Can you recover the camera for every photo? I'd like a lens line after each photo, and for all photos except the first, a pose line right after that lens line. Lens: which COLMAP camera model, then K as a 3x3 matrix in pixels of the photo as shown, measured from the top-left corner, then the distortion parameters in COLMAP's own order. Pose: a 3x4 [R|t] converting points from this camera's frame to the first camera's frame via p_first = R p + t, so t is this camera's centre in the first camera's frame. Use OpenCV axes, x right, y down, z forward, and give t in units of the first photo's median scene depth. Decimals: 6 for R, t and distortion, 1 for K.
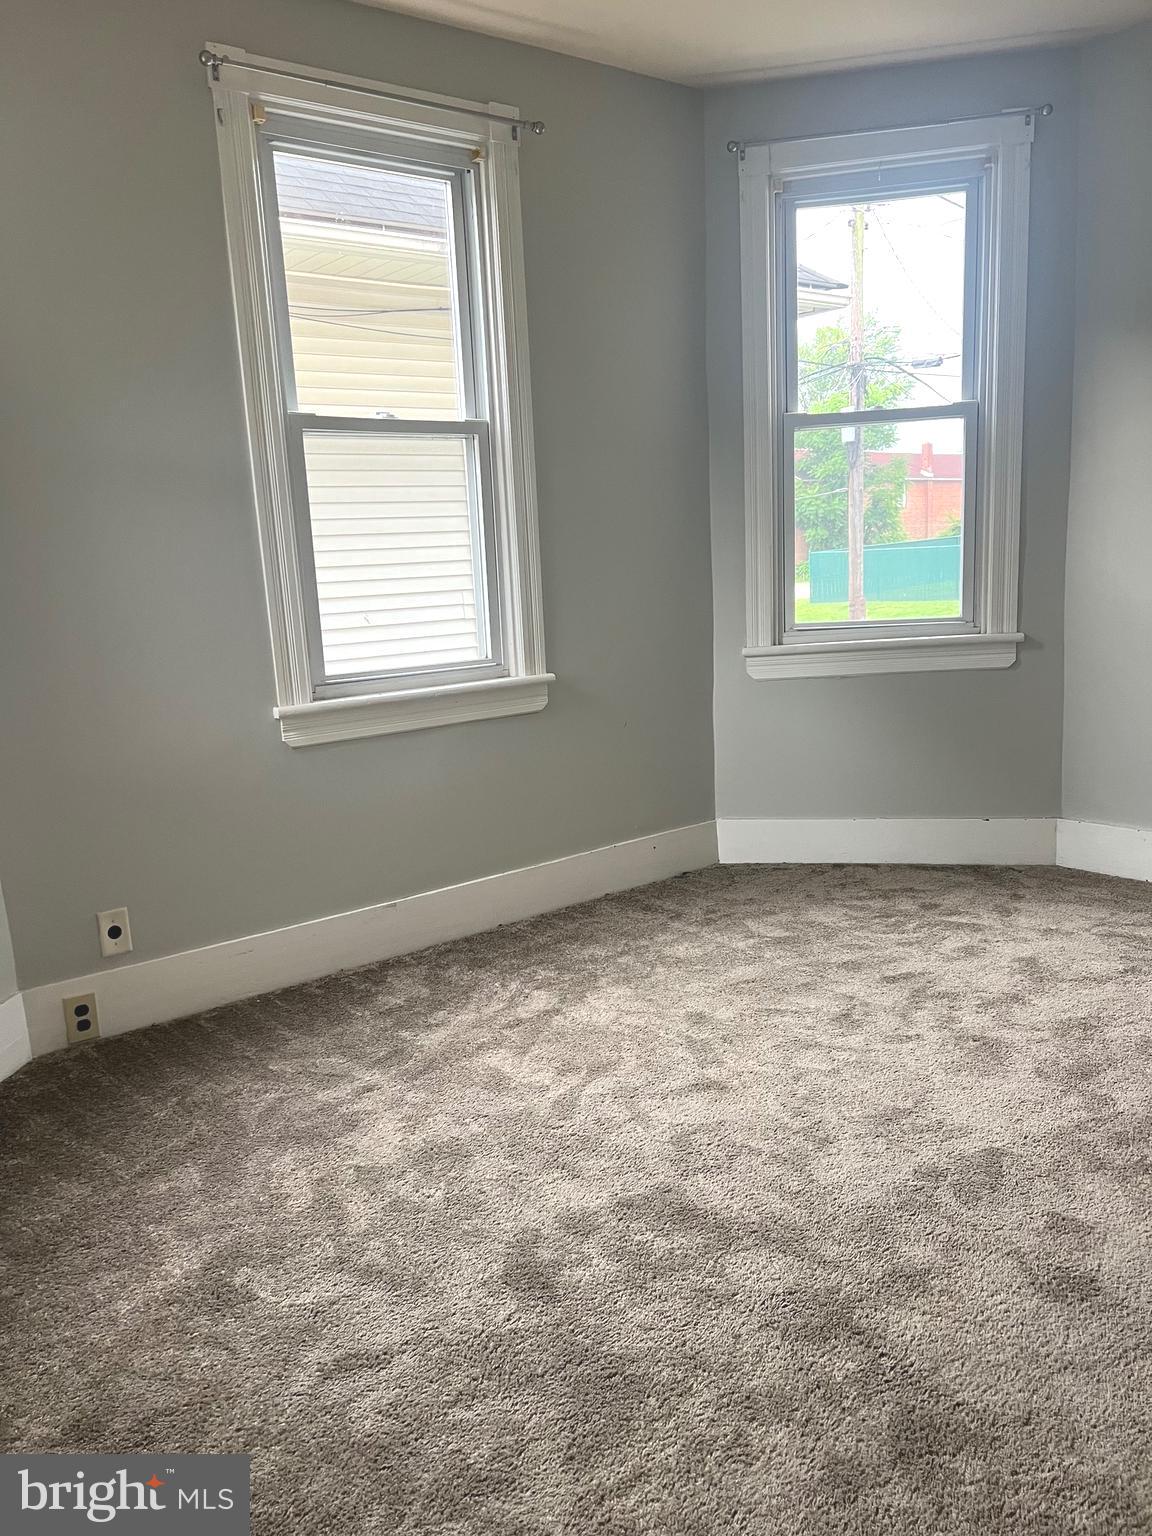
lens RADIAL K [[1151.2, 0, 579.5], [0, 1151.2, 769.2], [0, 0, 1]] dist [0.066672, -0.075458]
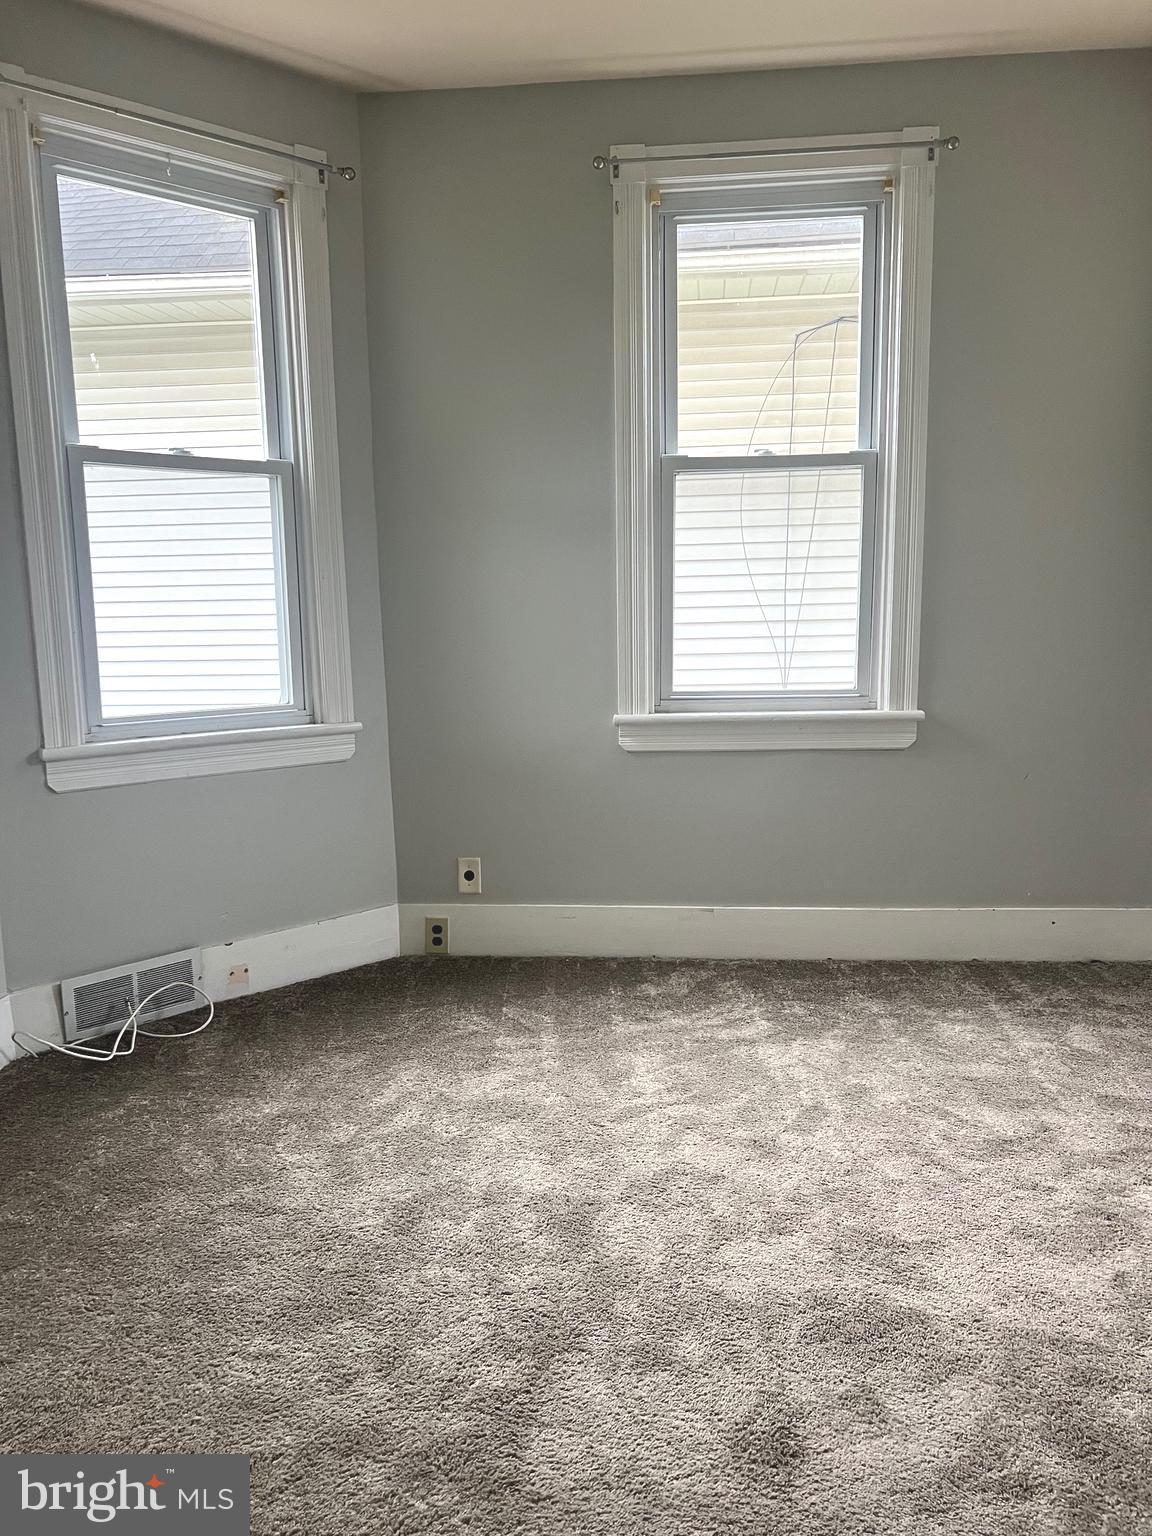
lens RADIAL K [[1151.2, 0, 566.2], [0, 1151.2, 760.4], [0, 0, 1]] dist [0.066672, -0.075458]
pose [[0.742931, 0.135804, -0.655447, 0.468127], [-0.143760, 0.988725, 0.041909, -0.049787], [0.653749, 0.063091, 0.754077, 0.114382]]
